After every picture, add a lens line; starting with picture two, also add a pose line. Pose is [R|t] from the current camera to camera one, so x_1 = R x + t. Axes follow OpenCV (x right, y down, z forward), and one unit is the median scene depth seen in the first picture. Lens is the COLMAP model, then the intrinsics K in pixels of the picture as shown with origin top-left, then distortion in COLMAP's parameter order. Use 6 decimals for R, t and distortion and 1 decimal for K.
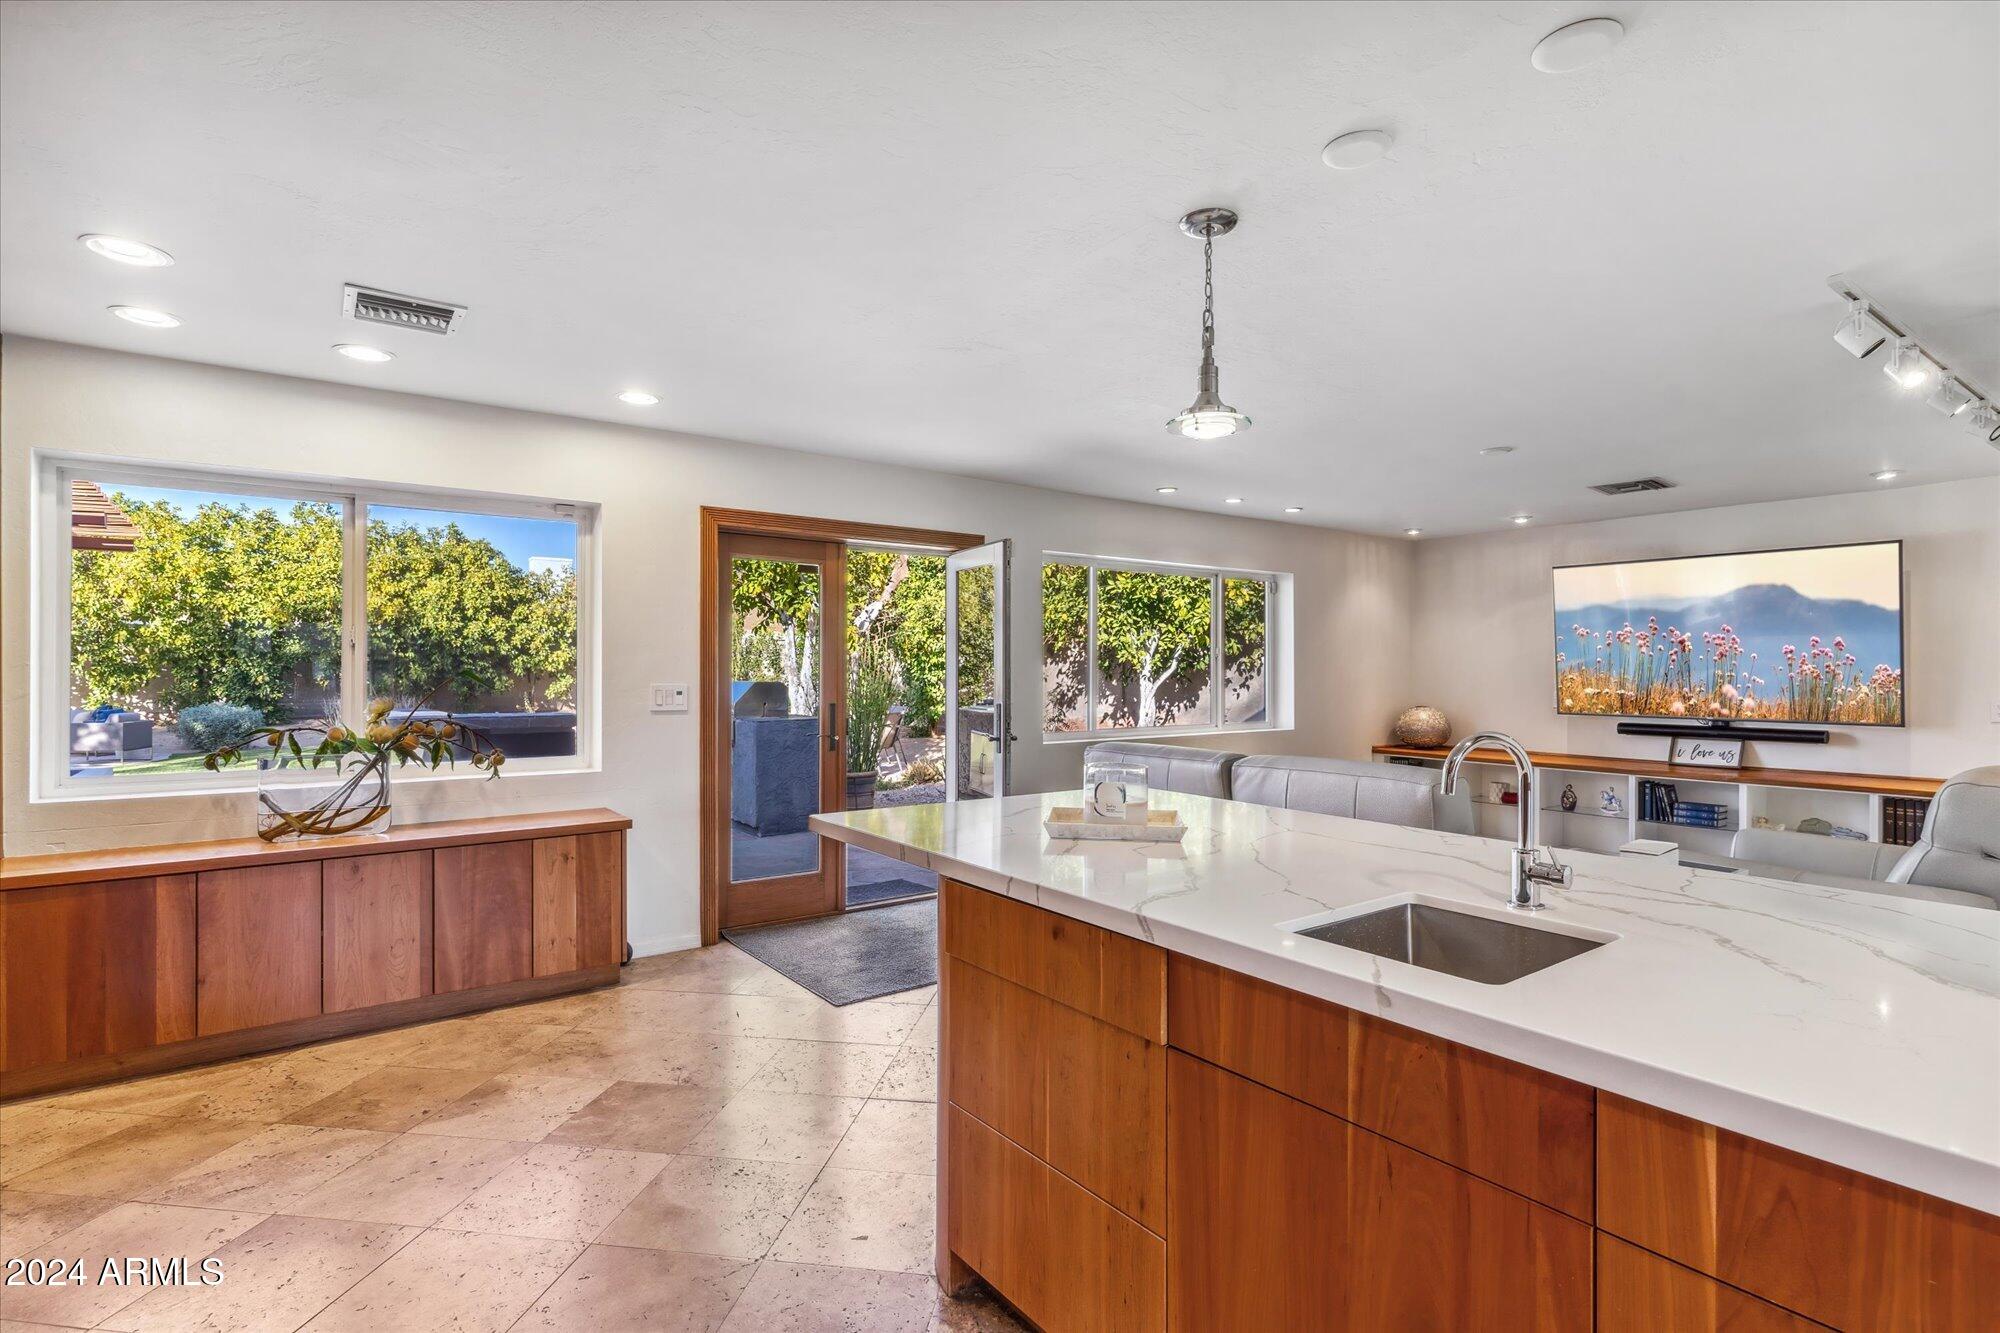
lens RADIAL K [[962.3, 0, 1000.0], [0, 962.3, 666.5], [0, 0, 1]] dist [0.002345, 0.000880]
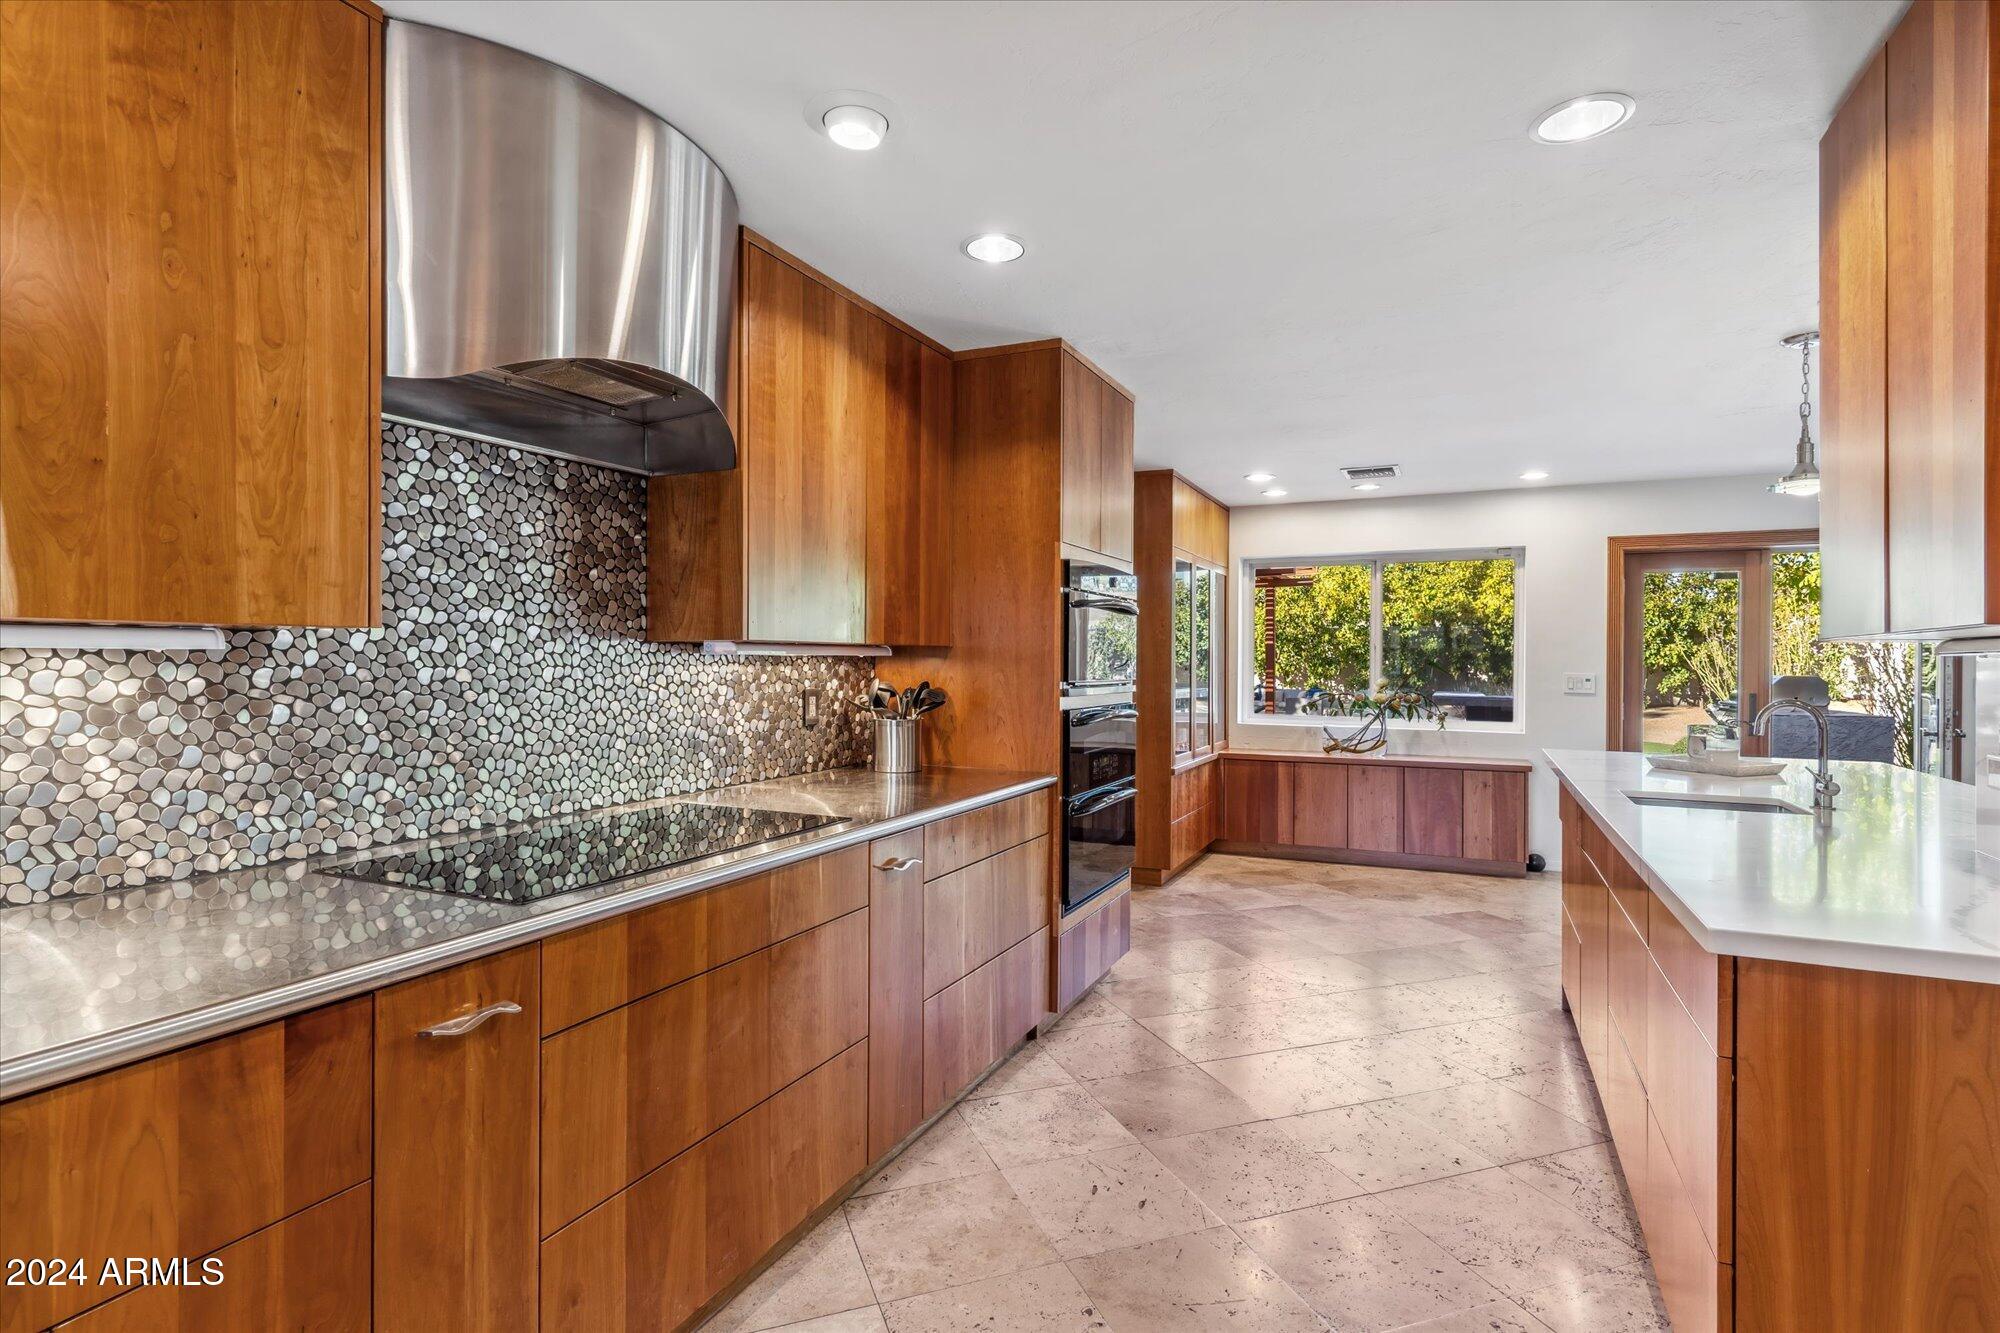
lens RADIAL K [[973.5, 0, 1008.5], [0, 973.5, 669.5], [0, 0, 1]] dist [0.001550, 0.000418]
pose [[0.481157, 0.009401, -0.876584, 0.540033], [-0.000802, 0.999947, 0.010284, -0.000749], [0.876634, -0.004245, 0.481139, -0.409650]]
